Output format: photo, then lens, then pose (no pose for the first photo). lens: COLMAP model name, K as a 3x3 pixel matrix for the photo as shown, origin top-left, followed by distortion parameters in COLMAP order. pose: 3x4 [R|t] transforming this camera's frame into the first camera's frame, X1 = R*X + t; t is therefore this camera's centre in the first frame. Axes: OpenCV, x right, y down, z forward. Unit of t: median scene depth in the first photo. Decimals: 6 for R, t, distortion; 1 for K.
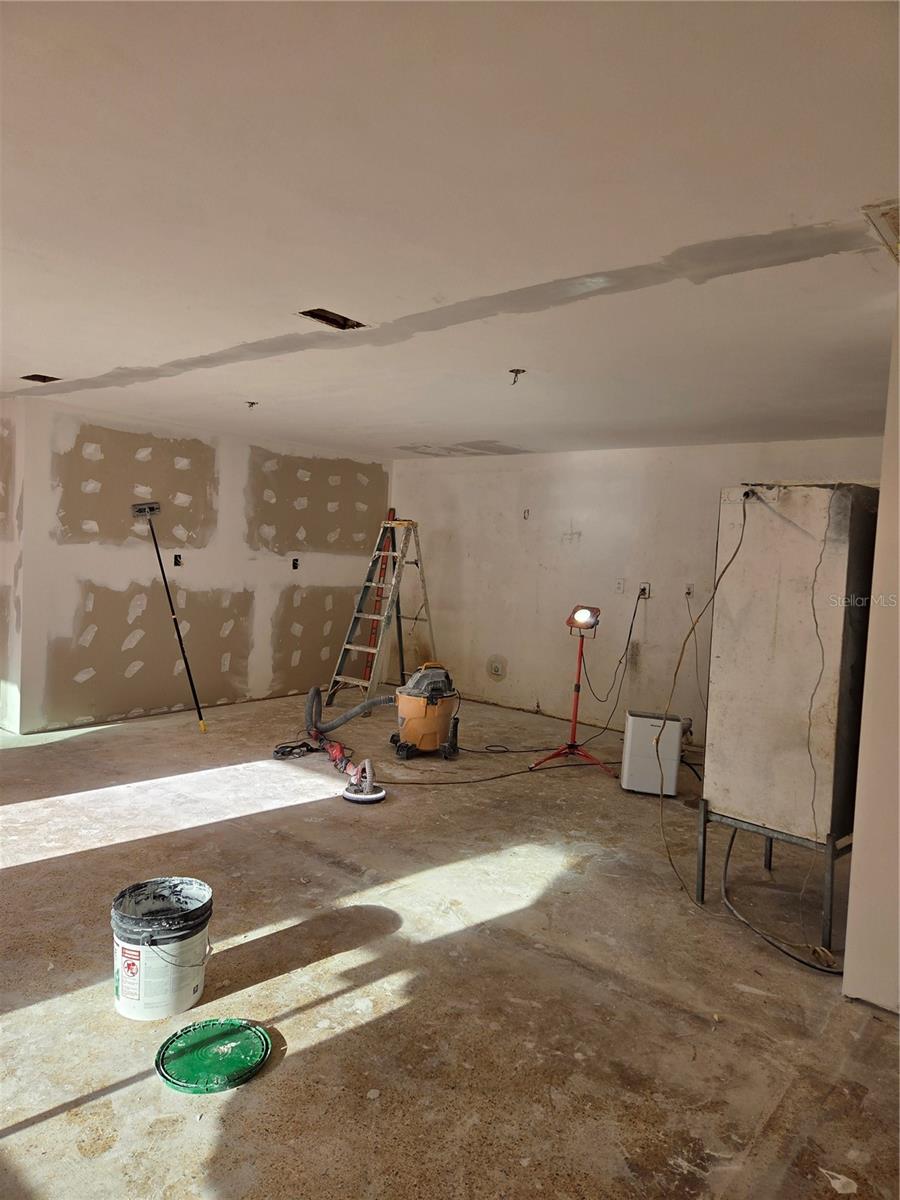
lens RADIAL K [[801.9, 0, 454.6], [0, 801.9, 597.9], [0, 0, 1]] dist [0.068164, -0.046828]
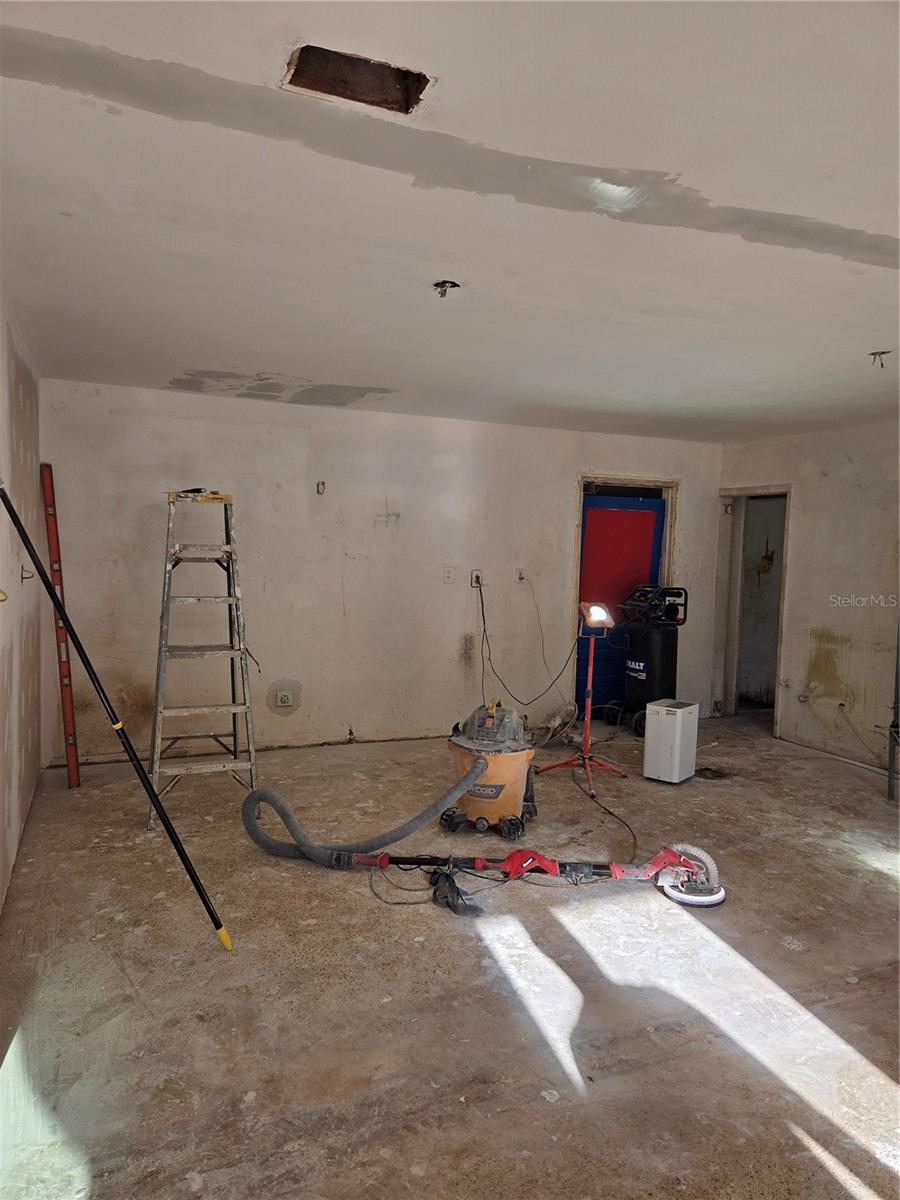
lens RADIAL K [[801.9, 0, 455.1], [0, 801.9, 599.6], [0, 0, 1]] dist [0.068164, -0.046828]
pose [[0.463571, -0.097536, 0.880675, -0.725368], [0.048012, 0.995228, 0.084951, -0.079477], [-0.884758, 0.002902, 0.466041, 0.738053]]
